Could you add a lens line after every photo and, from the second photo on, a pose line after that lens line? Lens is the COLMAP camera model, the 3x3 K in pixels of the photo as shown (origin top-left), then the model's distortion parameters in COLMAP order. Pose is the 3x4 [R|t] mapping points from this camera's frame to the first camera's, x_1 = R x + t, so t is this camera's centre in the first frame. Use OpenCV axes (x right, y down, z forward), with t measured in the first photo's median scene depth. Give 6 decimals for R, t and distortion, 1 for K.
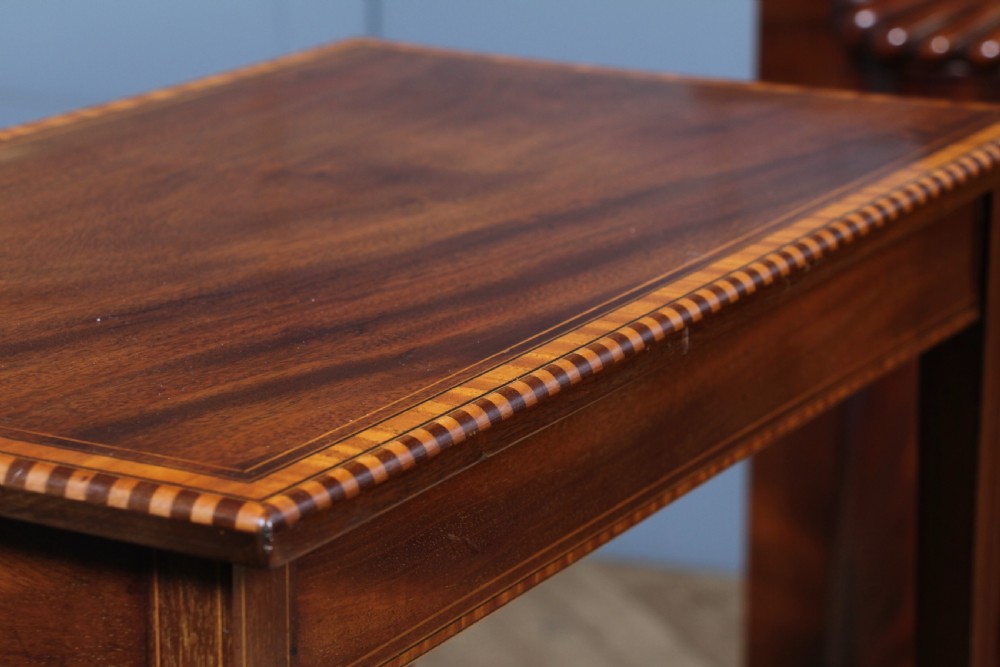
lens RADIAL K [[2925.7, 0, 500.0], [0, 2925.7, 333.7], [0, 0, 1]] dist [0.307275, 0.232549]
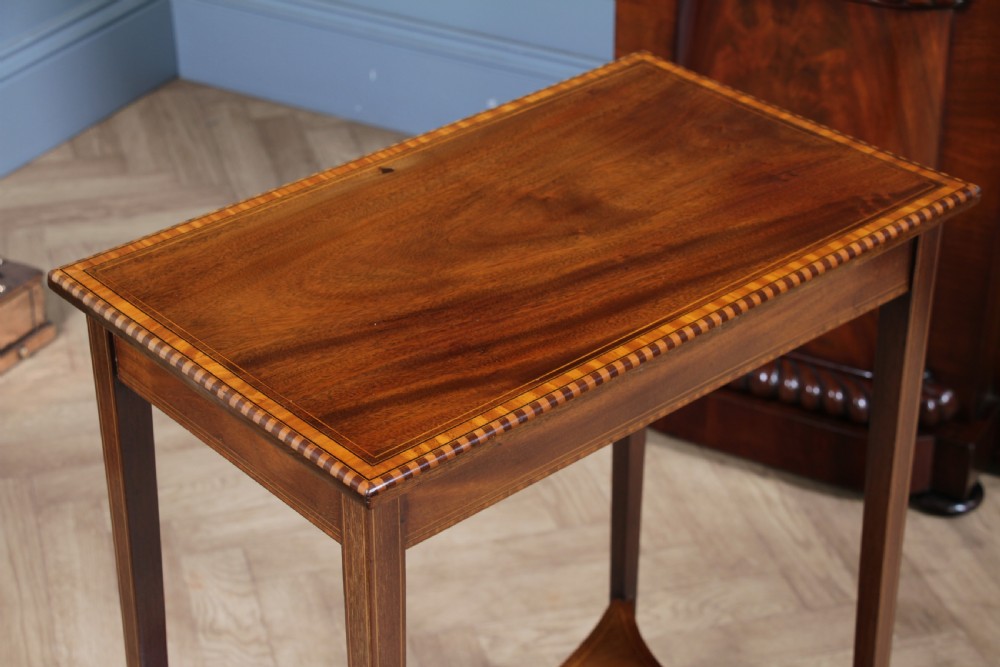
lens RADIAL K [[2027.4, 0, 498.9], [0, 2027.4, 340.3], [0, 0, 1]] dist [0.216492, 0.368613]
pose [[0.950730, 0.155694, -0.268090, 0.376769], [-0.078557, 0.957512, 0.277489, -0.440863], [0.299902, -0.242757, 0.922566, -0.393417]]
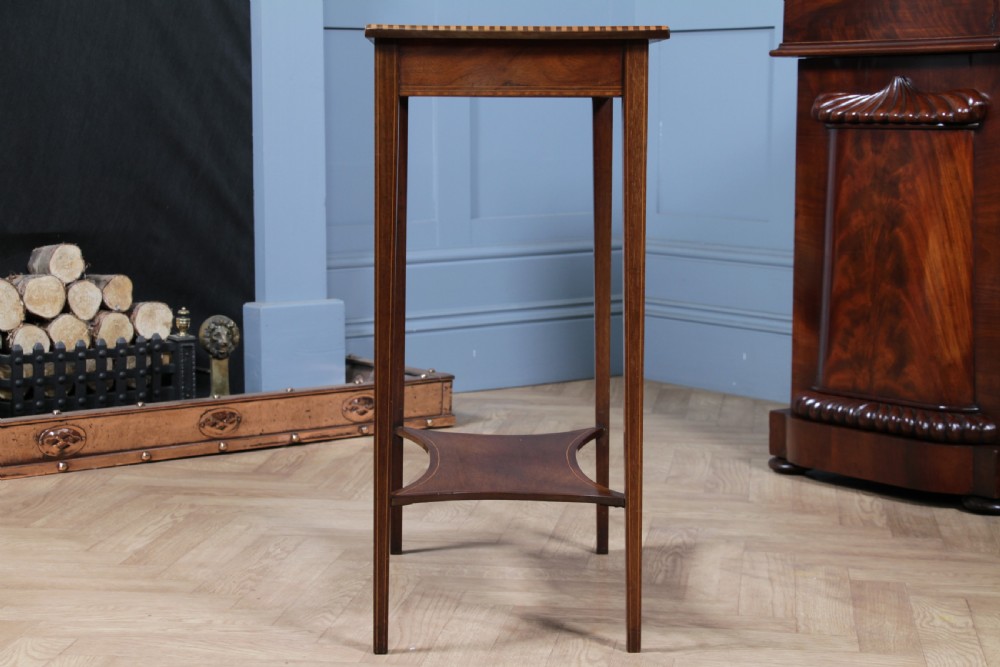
lens RADIAL K [[2027.4, 0, 498.9], [0, 2027.4, 340.3], [0, 0, 1]] dist [0.216492, 0.368613]
pose [[0.744223, 0.082367, -0.662833, 2.109151], [-0.183122, 0.979504, -0.083889, 0.711201], [0.642338, 0.183812, 0.744053, -1.168096]]
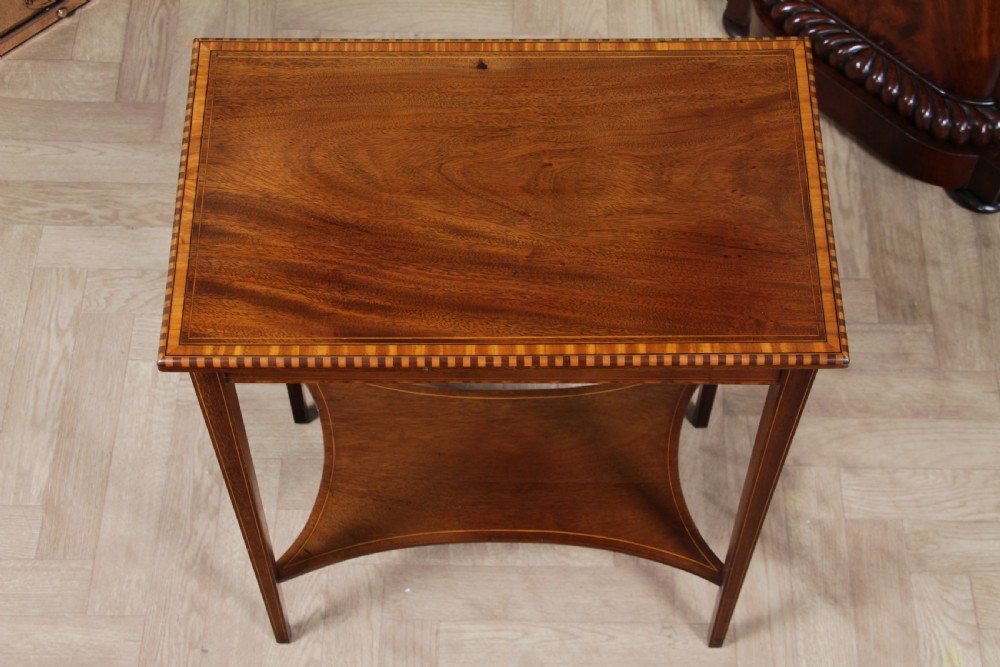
lens RADIAL K [[1624.3, 0, 500.7], [0, 1624.3, 348.8], [0, 0, 1]] dist [0.110870, 0.272520]
pose [[0.818255, 0.496969, -0.288929, 0.503866], [-0.156307, 0.676020, 0.720115, -1.172767], [0.553197, -0.544076, 0.630836, 0.060415]]
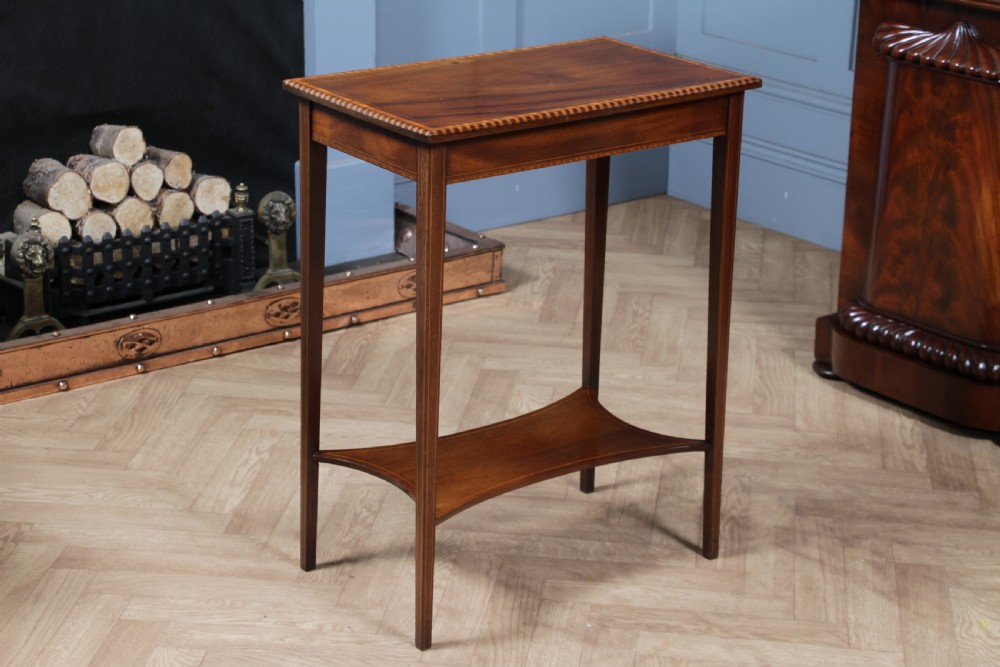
lens RADIAL K [[2190.4, 0, 496.6], [0, 2190.4, 331.3], [0, 0, 1]] dist [0.255799, 0.514410]
pose [[0.749453, 0.229195, -0.621120, 2.182435], [-0.193930, 0.973013, 0.125047, -0.053177], [0.633018, 0.026737, 0.773675, -1.764138]]
